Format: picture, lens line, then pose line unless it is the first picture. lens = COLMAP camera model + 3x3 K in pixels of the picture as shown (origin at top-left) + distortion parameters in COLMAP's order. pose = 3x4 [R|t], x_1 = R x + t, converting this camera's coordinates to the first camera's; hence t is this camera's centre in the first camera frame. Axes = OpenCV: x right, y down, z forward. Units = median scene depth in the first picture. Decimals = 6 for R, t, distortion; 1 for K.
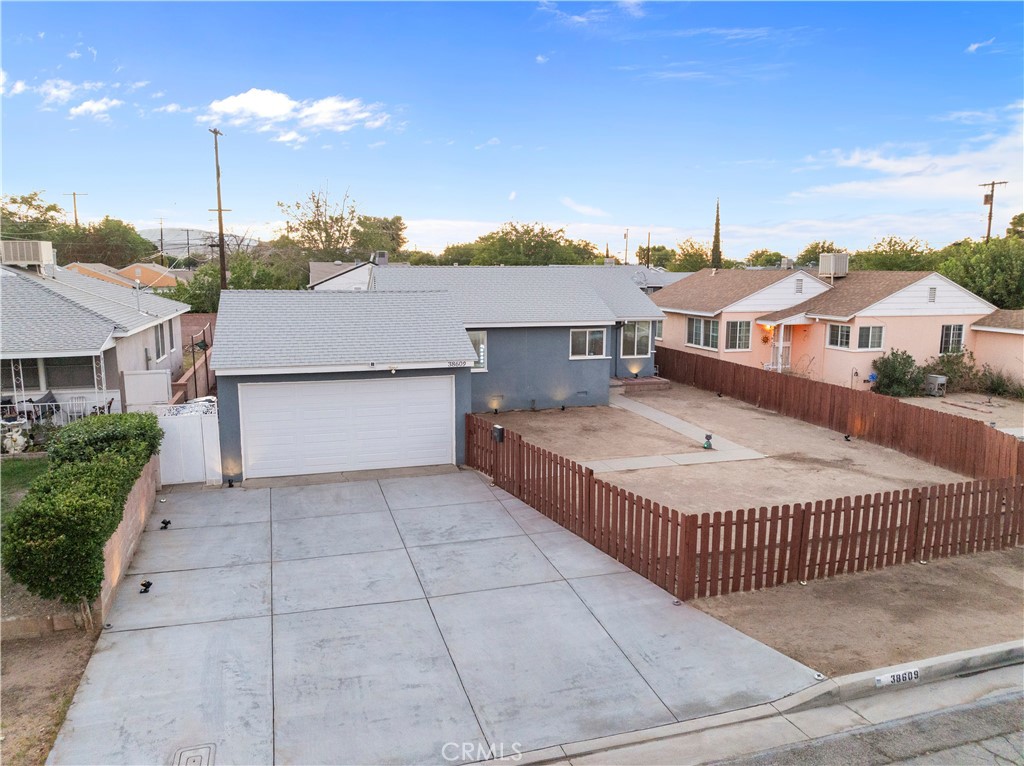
lens RADIAL K [[725.7, 0, 512.0], [0, 725.7, 383.0], [0, 0, 1]] dist [-0.035803, -0.000159]
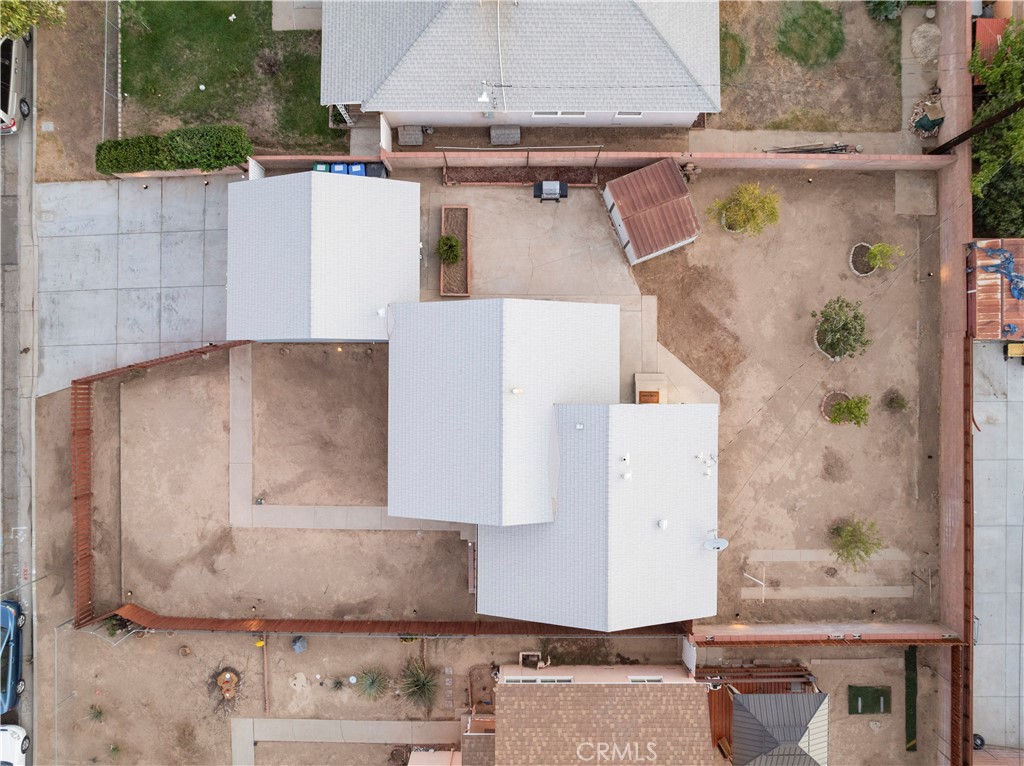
lens RADIAL K [[721.1, 0, 512.0], [0, 721.1, 383.0], [0, 0, 1]] dist [-0.037044, -0.004813]
pose [[-0.291814, 0.956464, -0.004585, -0.138831], [-0.148636, -0.040612, 0.988058, -1.780948], [0.944856, 0.289010, 0.154016, 1.454012]]
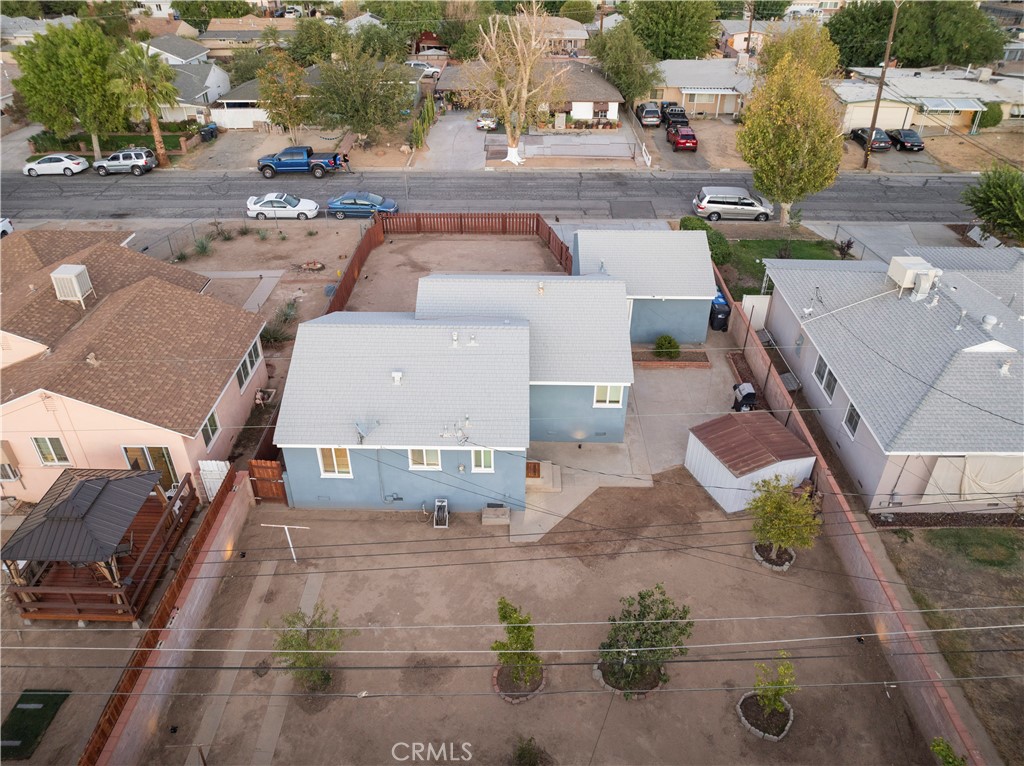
lens RADIAL K [[722.5, 0, 512.0], [0, 722.5, 383.0], [0, 0, 1]] dist [-0.053707, 0.027189]
pose [[-0.953311, -0.171231, 0.248752, -0.522357], [0.043130, 0.738067, 0.673347, -1.231533], [-0.298893, 0.652638, -0.696223, 3.029958]]
